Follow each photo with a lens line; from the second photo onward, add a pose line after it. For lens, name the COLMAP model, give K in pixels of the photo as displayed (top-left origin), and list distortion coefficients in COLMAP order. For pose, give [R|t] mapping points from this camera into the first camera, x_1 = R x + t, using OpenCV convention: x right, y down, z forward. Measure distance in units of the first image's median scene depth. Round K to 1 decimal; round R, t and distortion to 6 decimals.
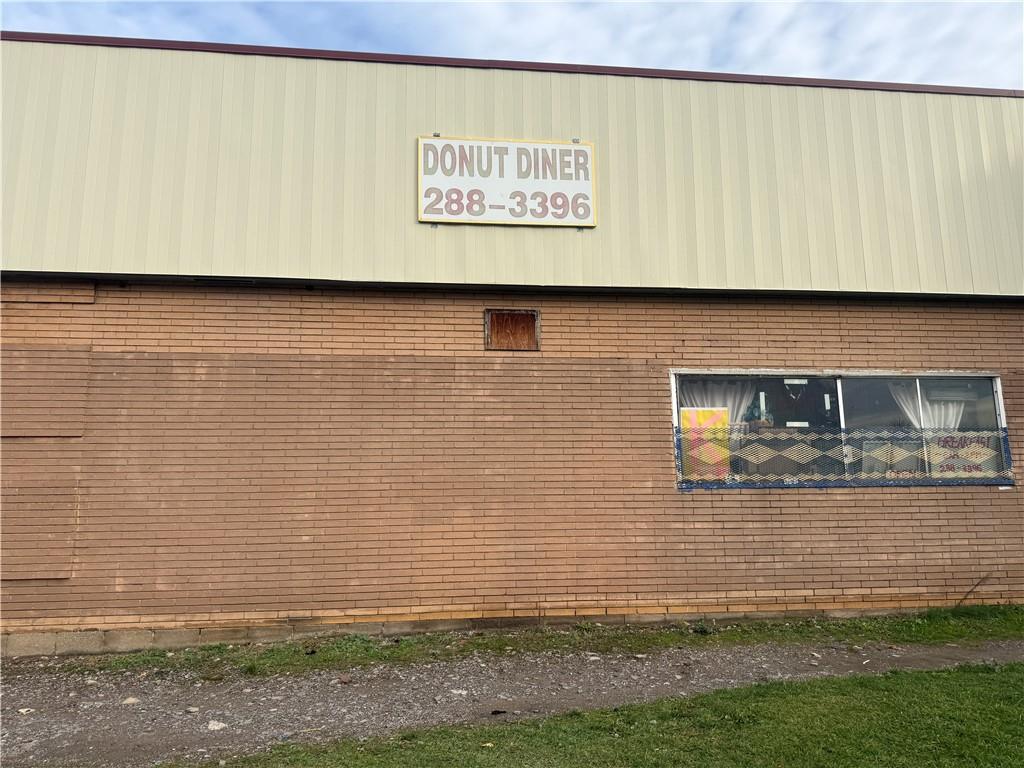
lens RADIAL K [[716.0, 0, 508.1], [0, 716.0, 385.2], [0, 0, 1]] dist [0.066601, -0.078654]
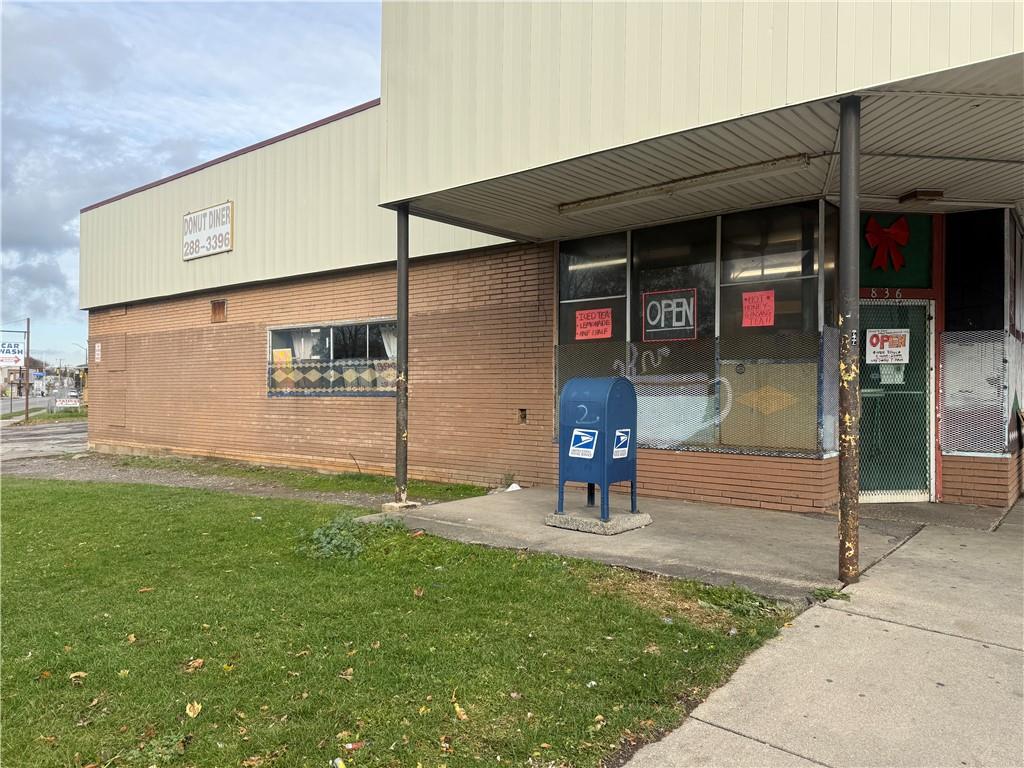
lens RADIAL K [[716.0, 0, 502.5], [0, 716.0, 379.6], [0, 0, 1]] dist [0.066601, -0.078654]
pose [[0.704926, 0.005292, -0.709261, 1.859601], [0.117681, 0.985240, 0.124312, -0.048189], [0.699450, -0.171097, 0.693898, 0.169571]]
